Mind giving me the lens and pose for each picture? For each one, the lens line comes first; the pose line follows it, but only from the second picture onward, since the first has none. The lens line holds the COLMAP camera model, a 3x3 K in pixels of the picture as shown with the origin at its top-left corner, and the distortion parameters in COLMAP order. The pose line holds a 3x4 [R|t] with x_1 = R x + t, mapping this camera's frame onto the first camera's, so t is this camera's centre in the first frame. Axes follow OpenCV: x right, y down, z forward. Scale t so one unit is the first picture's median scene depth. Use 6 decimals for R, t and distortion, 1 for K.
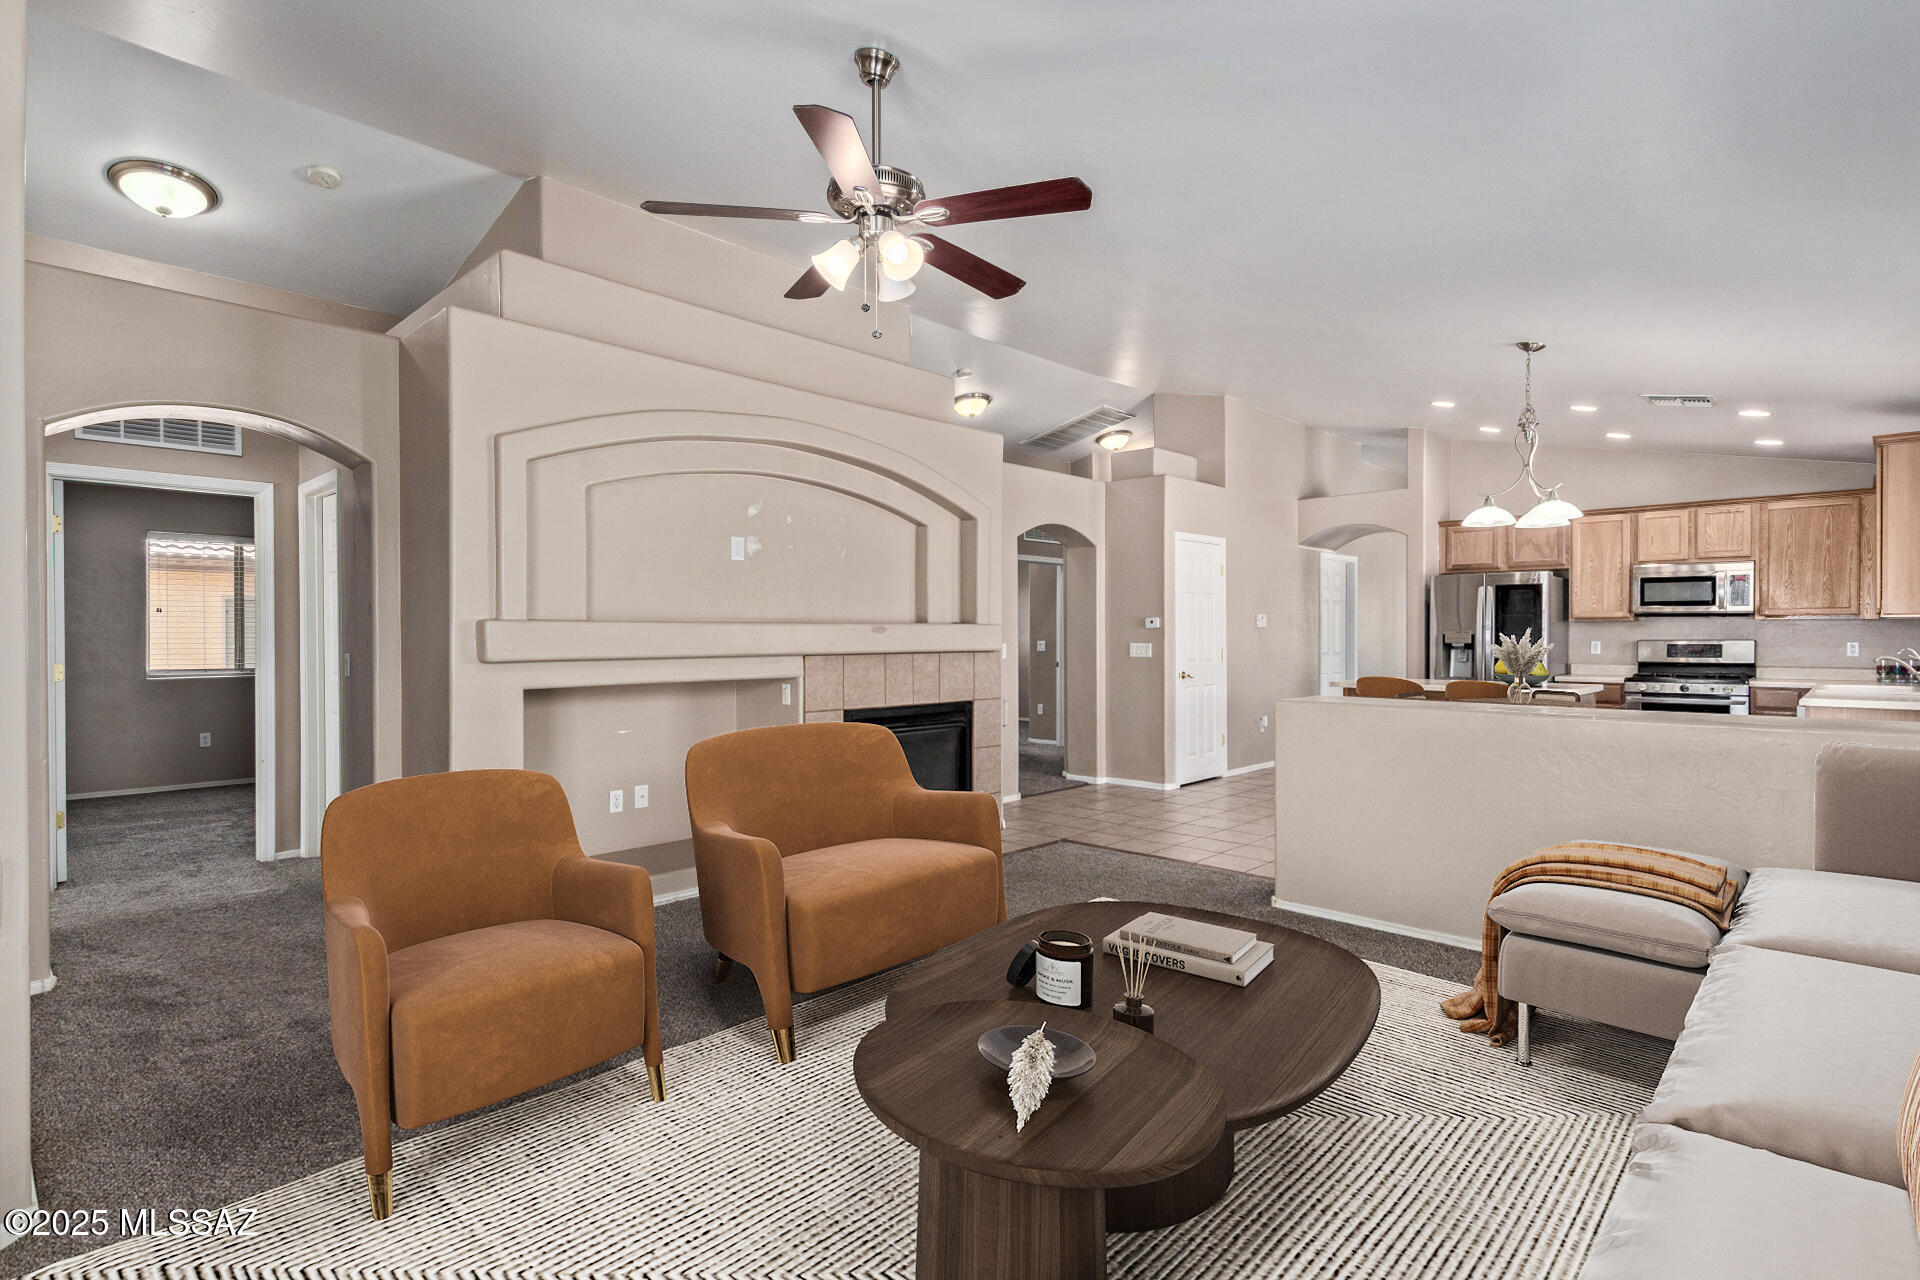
lens RADIAL K [[951.3, 0, 968.6], [0, 951.3, 640.3], [0, 0, 1]] dist [0.015009, -0.000386]
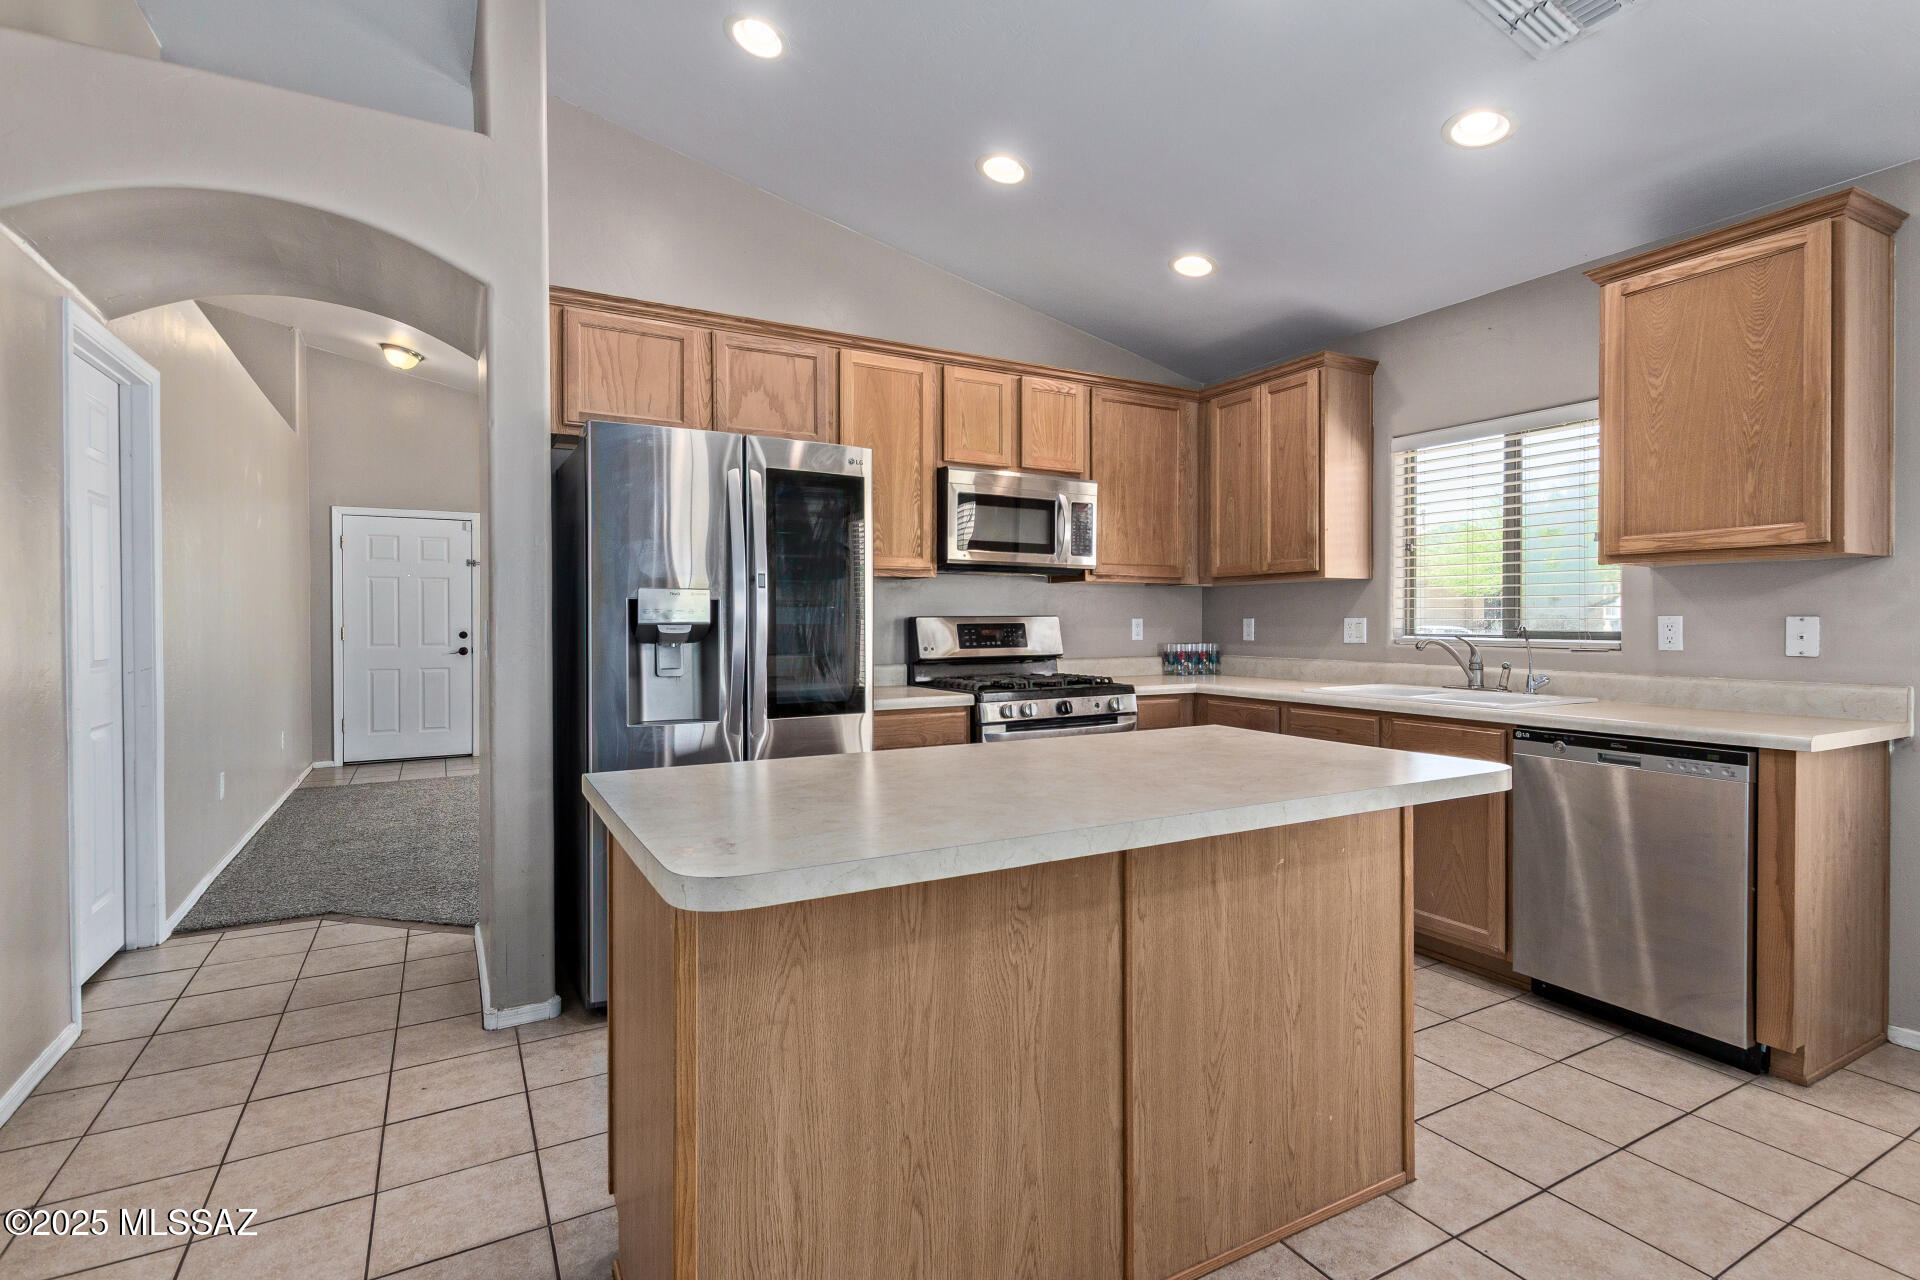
lens RADIAL K [[943.7, 0, 993.8], [0, 943.7, 628.2], [0, 0, 1]] dist [0.012925, -0.000589]
pose [[0.282771, -0.007916, 0.959155, 0.241974], [0.008140, 0.999950, 0.005853, 0.003483], [-0.959153, 0.006152, 0.282822, 0.886564]]
